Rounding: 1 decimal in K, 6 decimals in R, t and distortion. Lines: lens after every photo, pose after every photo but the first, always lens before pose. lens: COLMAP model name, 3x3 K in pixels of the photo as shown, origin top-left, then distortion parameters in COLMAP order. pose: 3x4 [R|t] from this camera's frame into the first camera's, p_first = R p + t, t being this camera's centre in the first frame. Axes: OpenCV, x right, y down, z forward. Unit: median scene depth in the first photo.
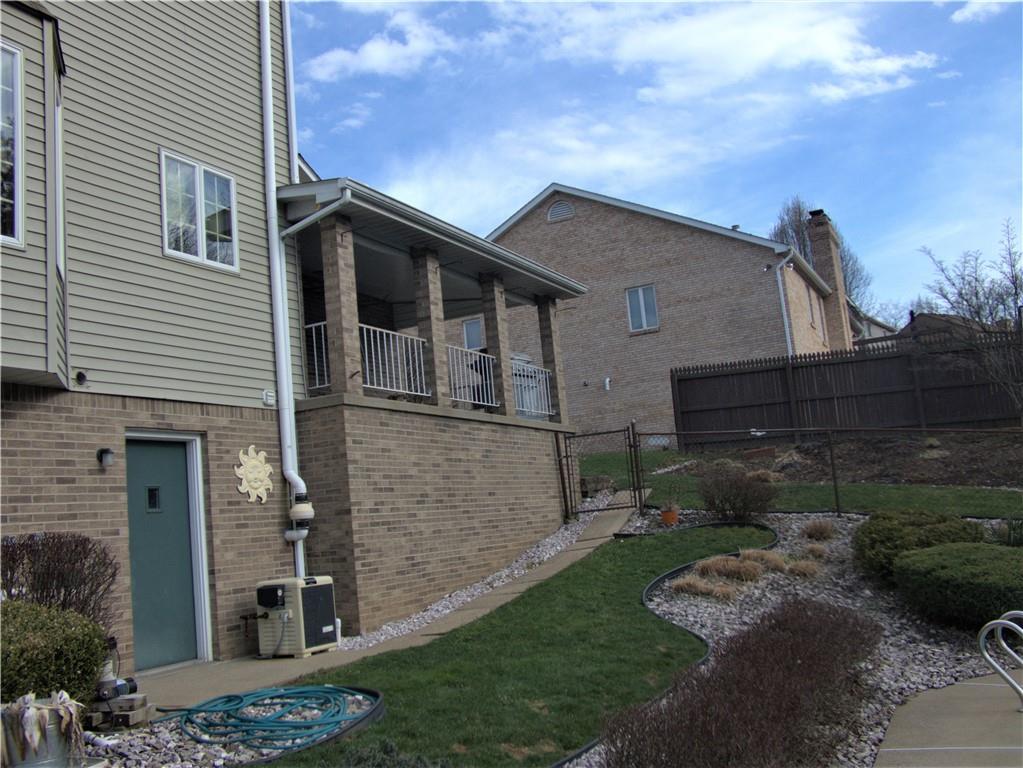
lens RADIAL K [[1018.1, 0, 509.9], [0, 1018.1, 385.5], [0, 0, 1]] dist [-0.162275, 0.000000]
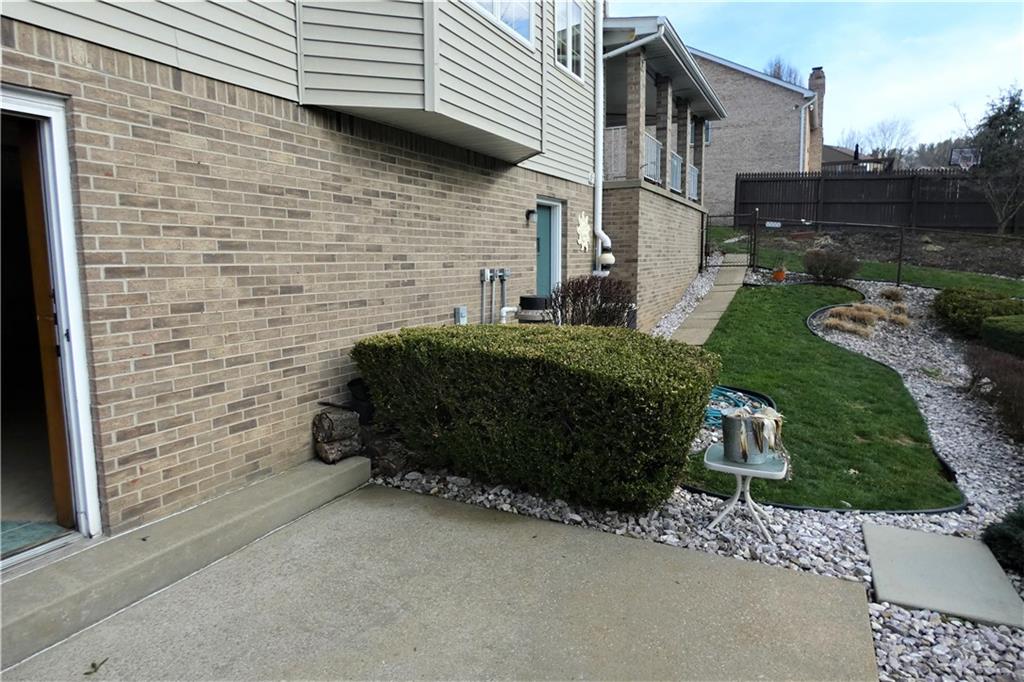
lens RADIAL K [[622.7, 0, 515.8], [0, 622.7, 335.6], [0, 0, 1]] dist [-0.001085, 0.001660]
pose [[0.996491, 0.074817, 0.037529, -0.350737], [-0.082000, 0.962562, 0.258360, 0.007071], [-0.016794, -0.260531, 0.965319, 0.077119]]
